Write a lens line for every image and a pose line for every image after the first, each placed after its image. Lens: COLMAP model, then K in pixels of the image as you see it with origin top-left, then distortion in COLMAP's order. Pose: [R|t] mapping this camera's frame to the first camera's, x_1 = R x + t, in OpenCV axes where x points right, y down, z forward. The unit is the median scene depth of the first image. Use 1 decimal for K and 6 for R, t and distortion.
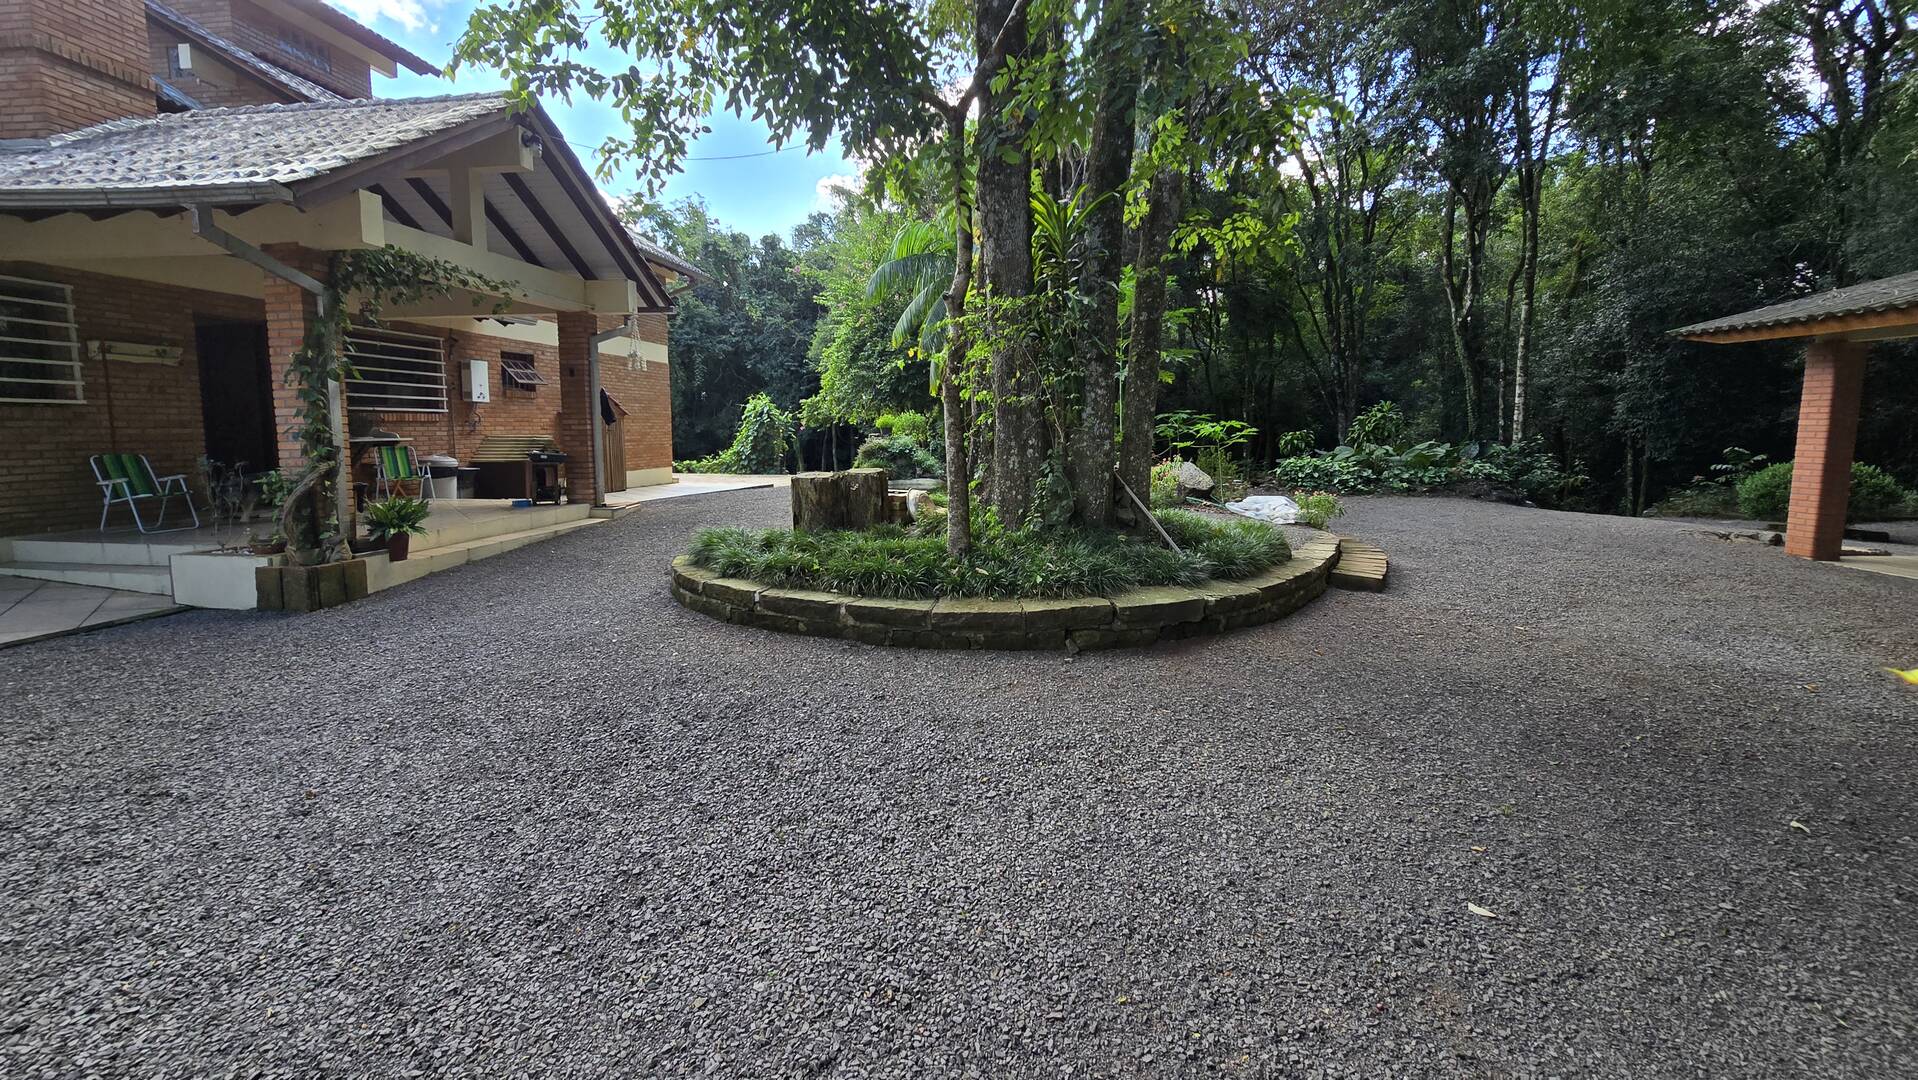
lens RADIAL K [[784.4, 0, 959.4], [0, 784.4, 521.7], [0, 0, 1]] dist [-0.003020, 0.000798]
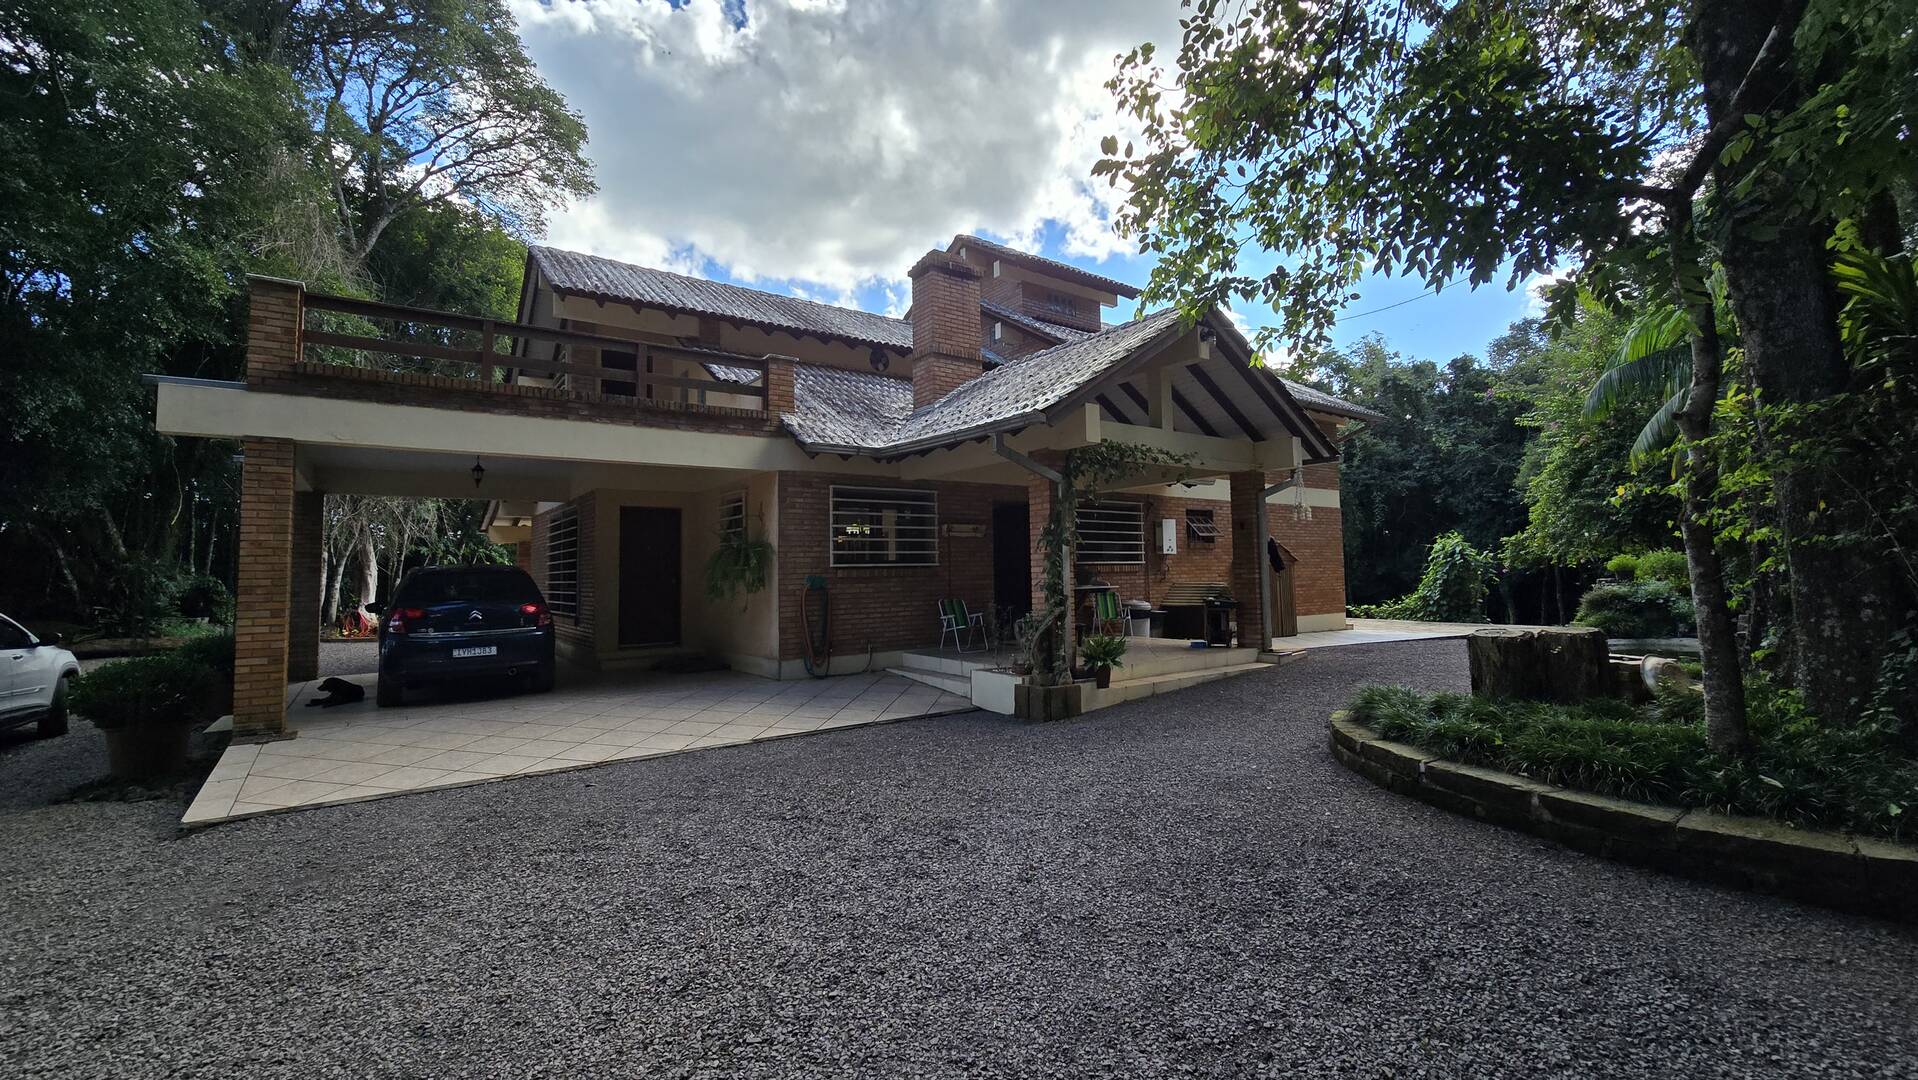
lens RADIAL K [[825.4, 0, 946.0], [0, 825.4, 549.3], [0, 0, 1]] dist [-0.002753, 0.000344]
pose [[0.670999, -0.032672, -0.740738, 0.091357], [-0.062290, 0.993013, -0.100225, -0.025007], [0.738837, 0.113392, 0.664276, -0.064995]]
